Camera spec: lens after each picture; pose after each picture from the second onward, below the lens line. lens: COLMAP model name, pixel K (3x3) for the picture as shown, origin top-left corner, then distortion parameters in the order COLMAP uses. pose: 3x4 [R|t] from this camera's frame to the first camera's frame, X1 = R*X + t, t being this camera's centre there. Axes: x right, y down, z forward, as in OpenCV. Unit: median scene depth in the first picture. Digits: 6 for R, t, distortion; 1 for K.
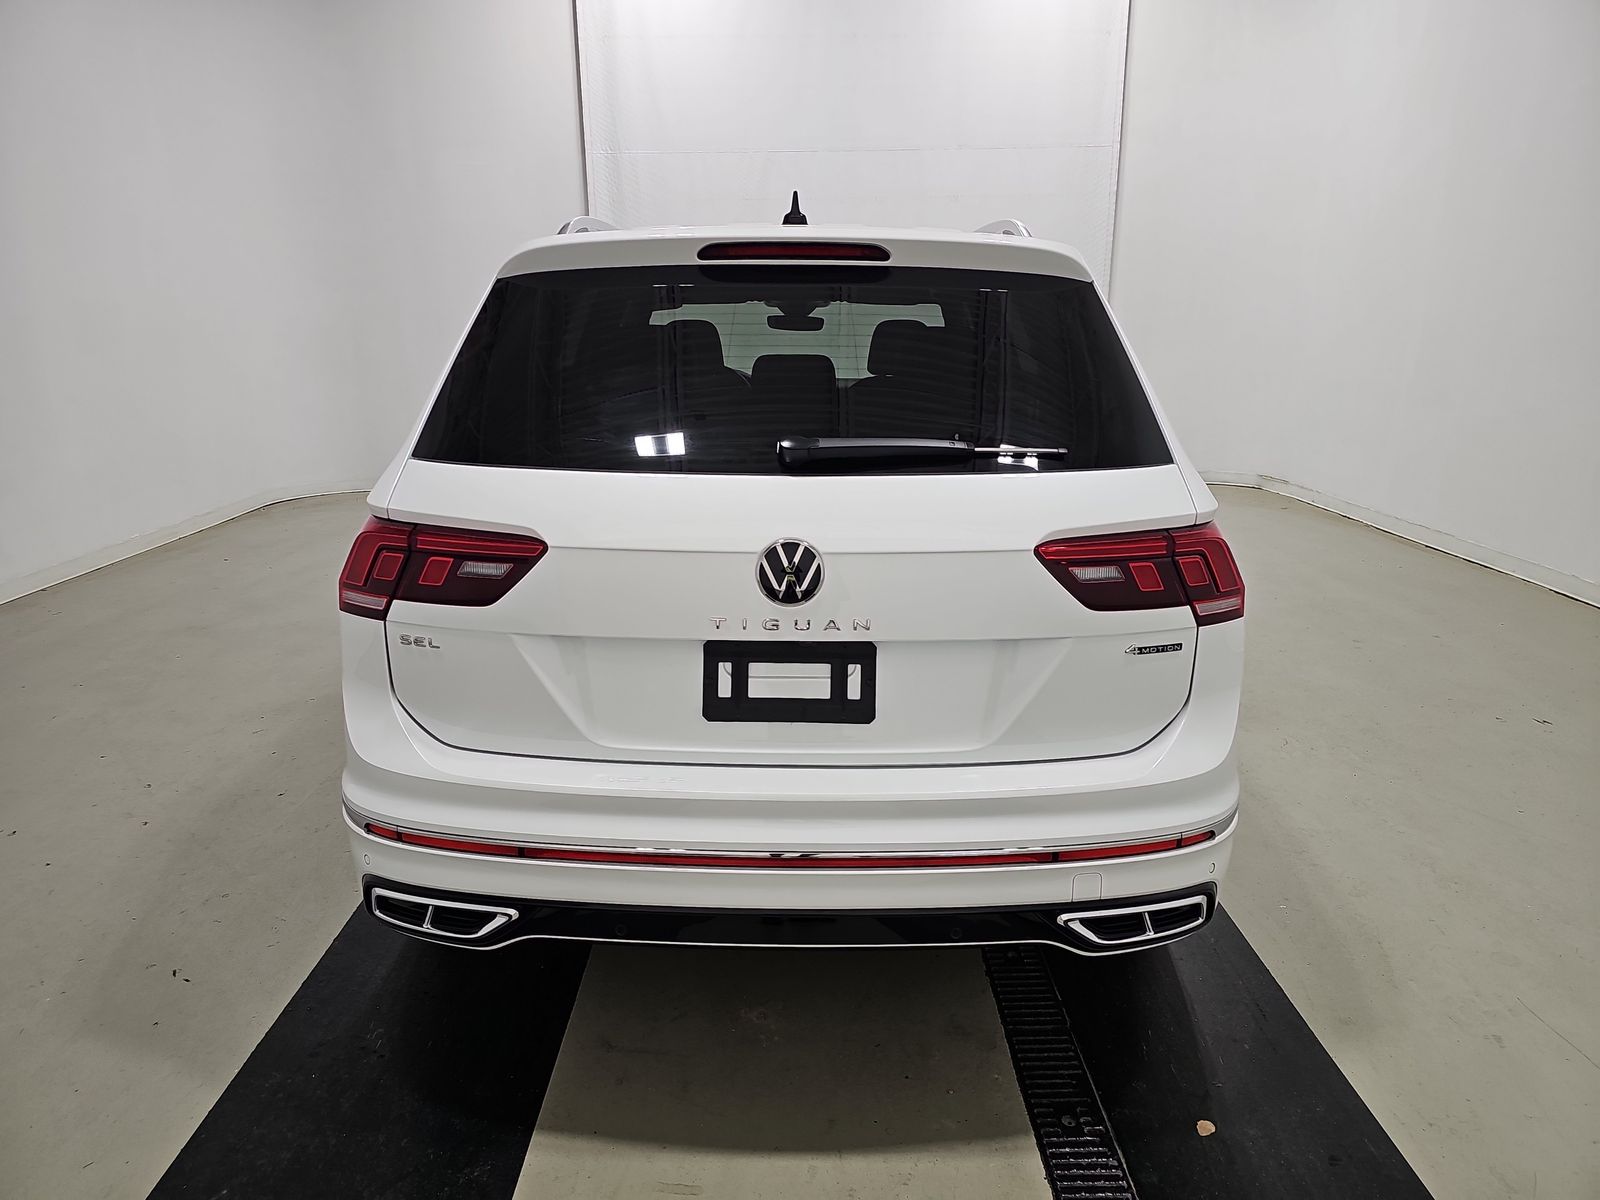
lens RADIAL K [[1061.9, 0, 800.0], [0, 1061.9, 600.0], [0, 0, 1]] dist [0.022258, 0.000551]
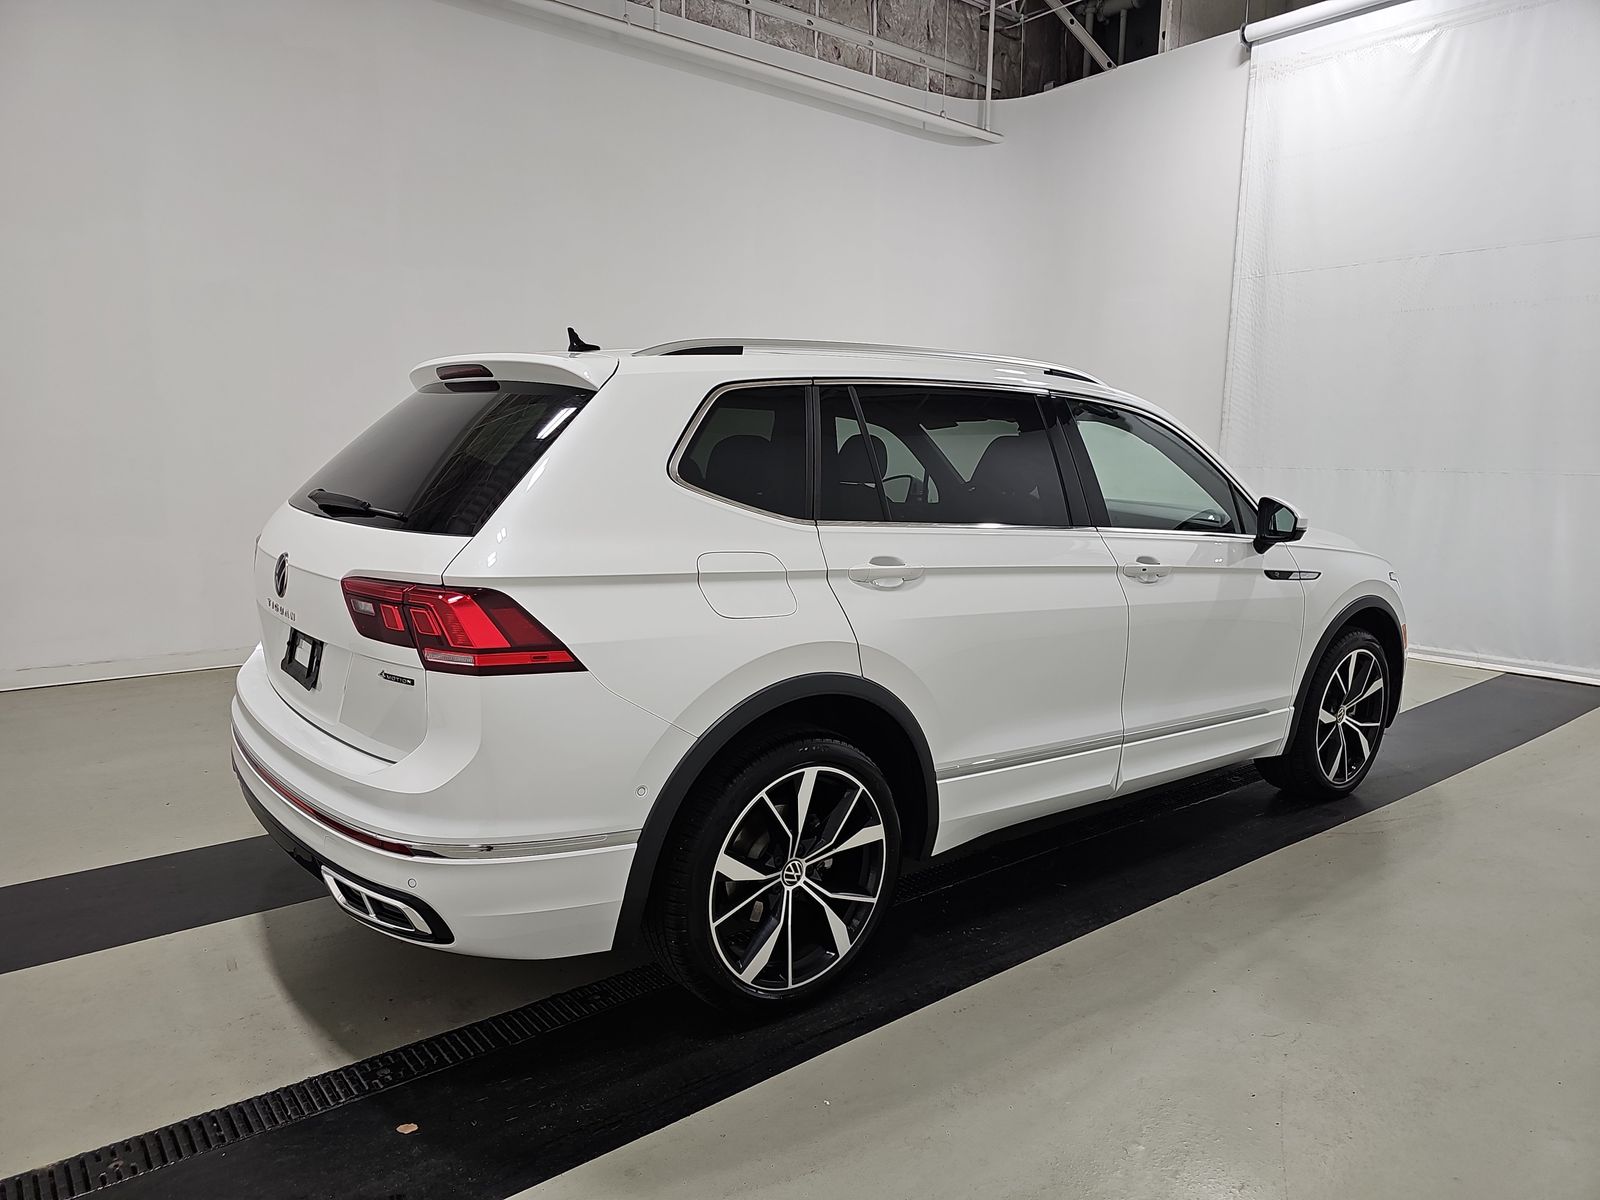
lens RADIAL K [[1061.9, 0, 800.0], [0, 1061.9, 600.0], [0, 0, 1]] dist [0.022258, 0.000551]
pose [[0.622566, 0.137045, -0.770474, 1.419131], [-0.227546, 0.973709, -0.010670, -0.122776], [0.748755, 0.181961, 0.637382, 0.499462]]
